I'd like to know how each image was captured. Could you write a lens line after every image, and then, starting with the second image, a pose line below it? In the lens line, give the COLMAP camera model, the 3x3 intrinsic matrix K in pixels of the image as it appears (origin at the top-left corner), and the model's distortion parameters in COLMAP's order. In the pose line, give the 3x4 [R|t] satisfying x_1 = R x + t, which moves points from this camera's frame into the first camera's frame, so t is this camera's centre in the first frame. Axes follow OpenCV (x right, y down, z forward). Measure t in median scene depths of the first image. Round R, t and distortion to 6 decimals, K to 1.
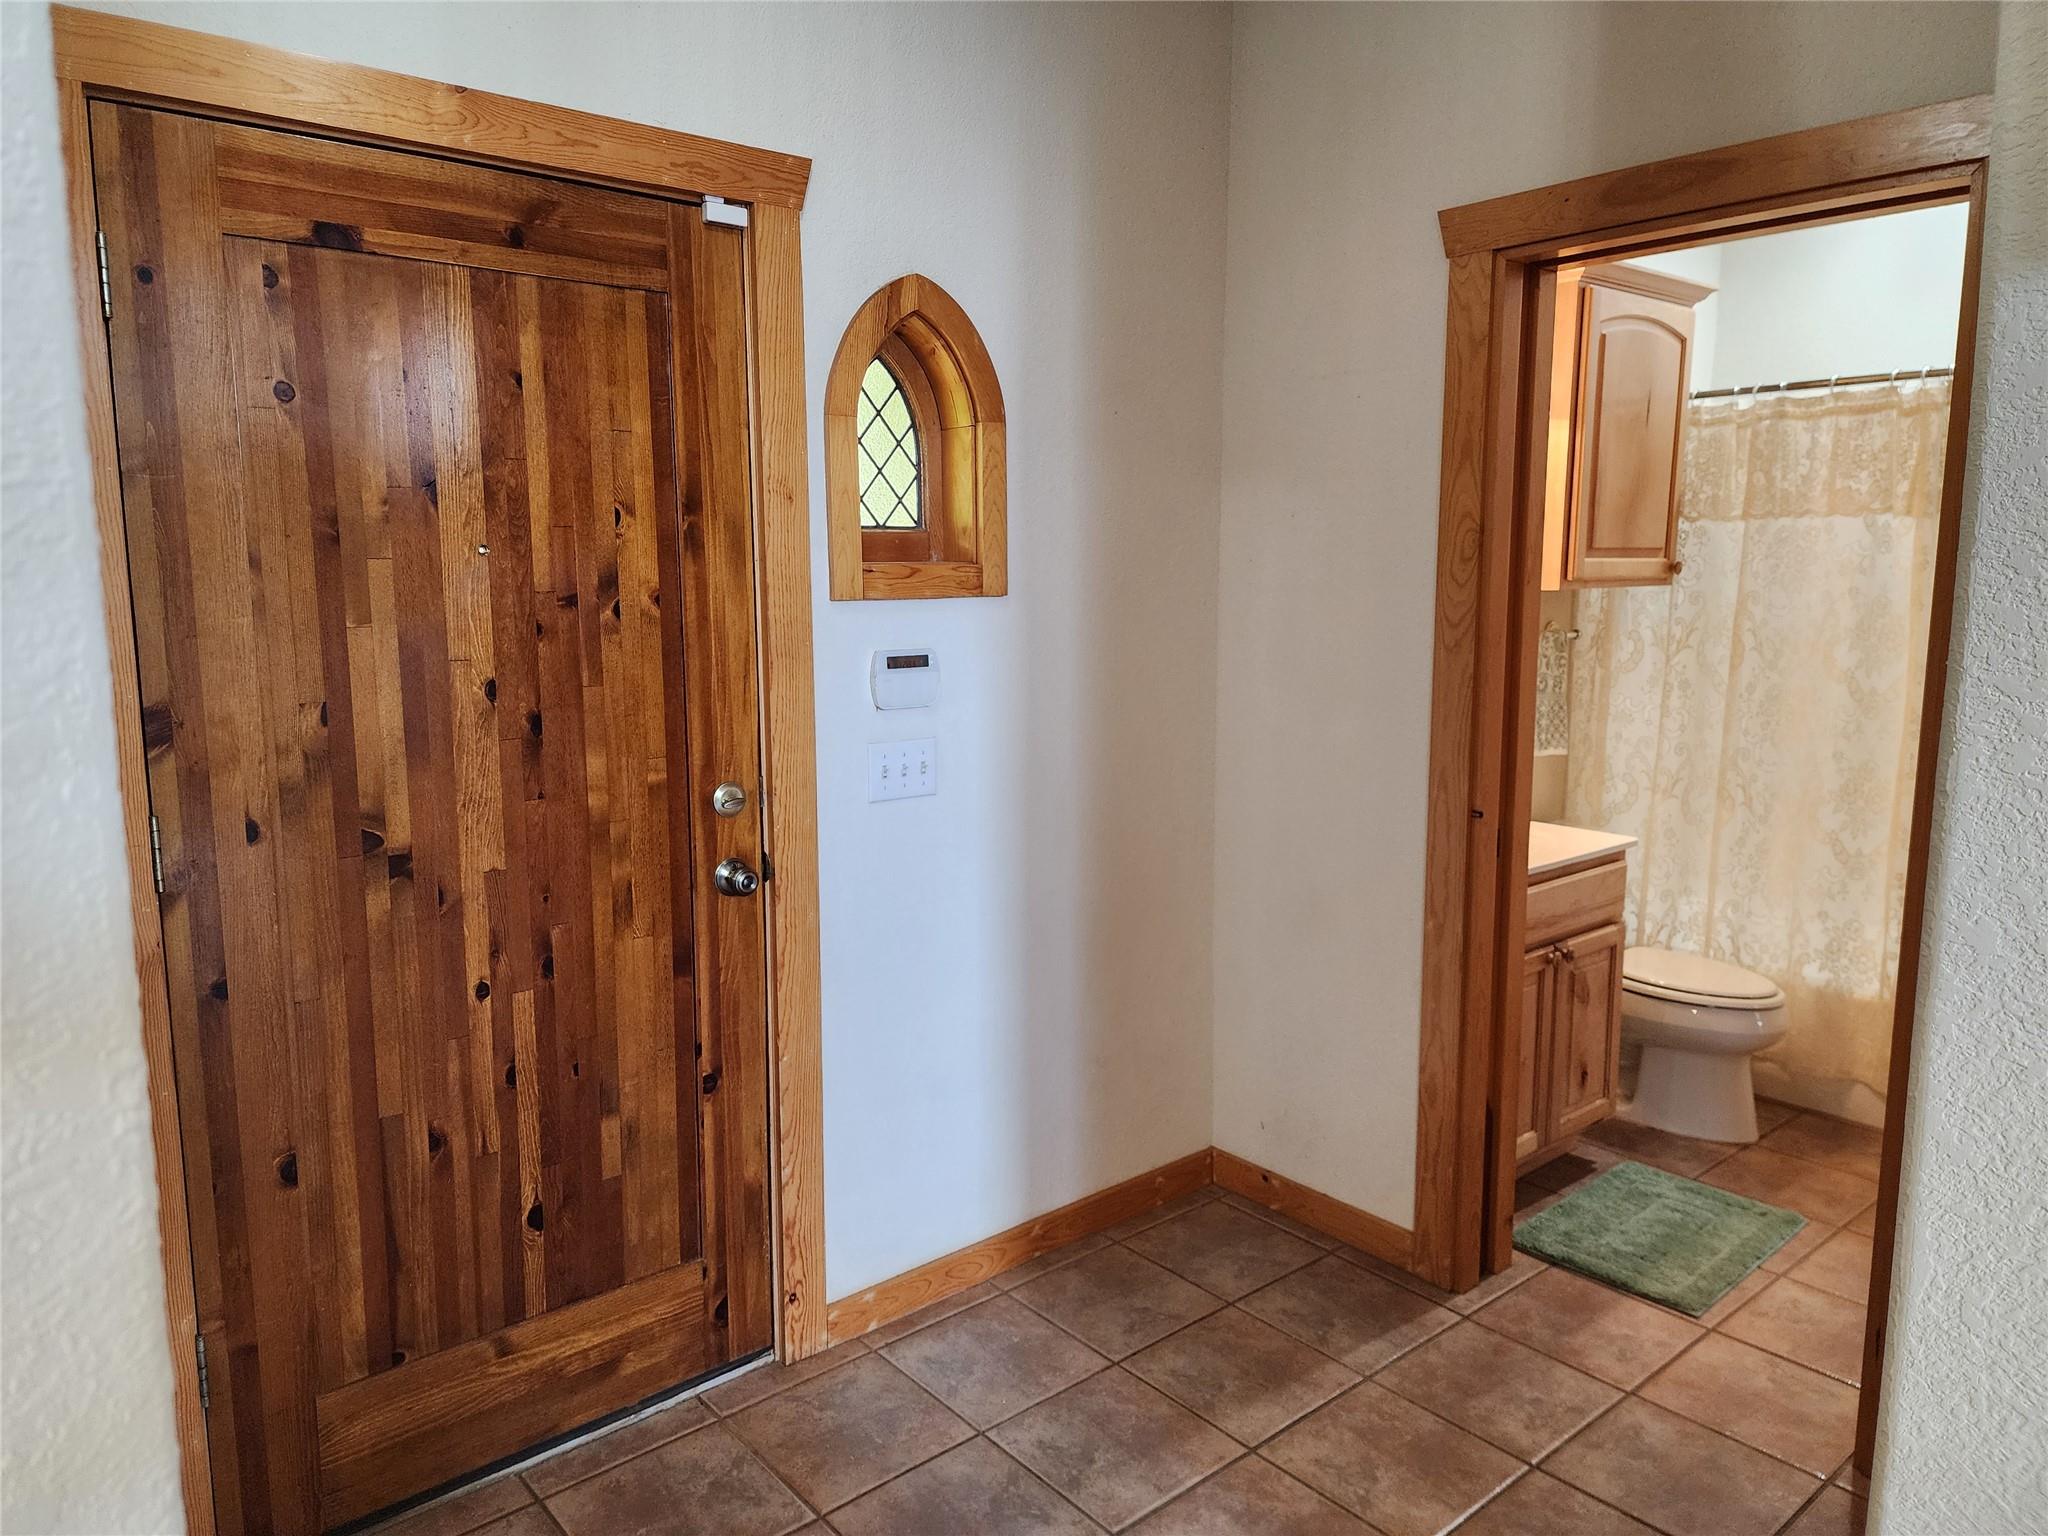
lens RADIAL K [[1396.5, 0, 1024.4], [0, 1396.5, 765.3], [0, 0, 1]] dist [0.028460, -0.003483]
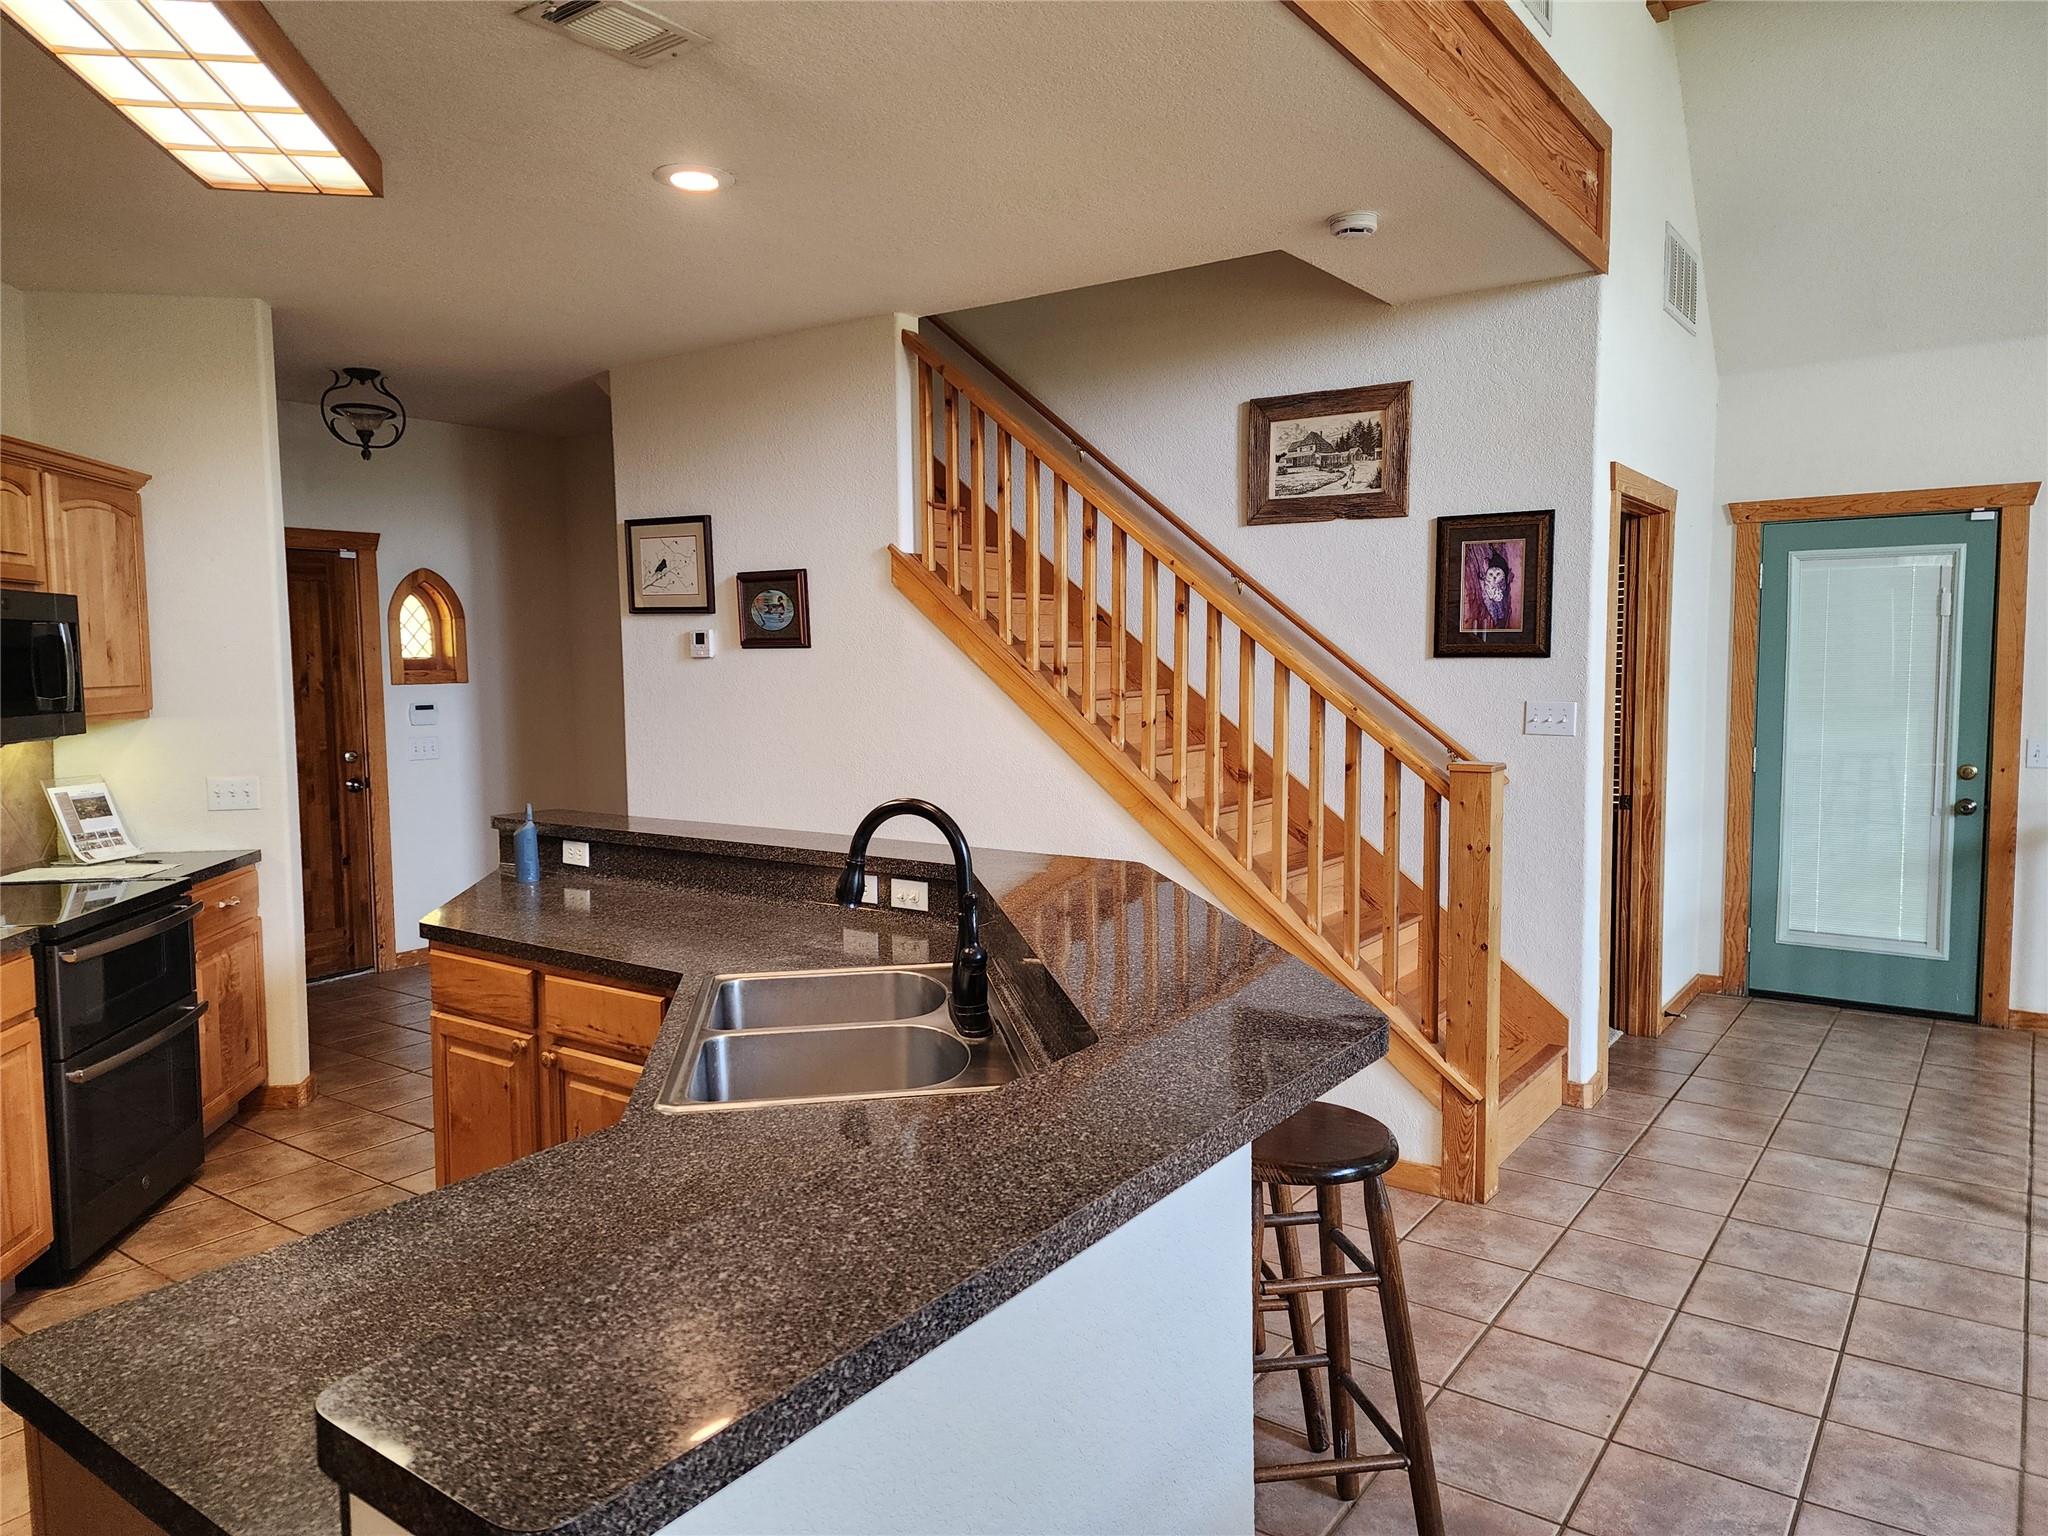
lens RADIAL K [[1396.5, 0, 1022.6], [0, 1396.5, 767.0], [0, 0, 1]] dist [0.028460, -0.003483]
pose [[0.973294, -0.028747, 0.227755, 0.441767], [0.043910, 0.997123, -0.061789, 0.271316], [-0.225324, 0.070139, 0.971756, -1.976811]]
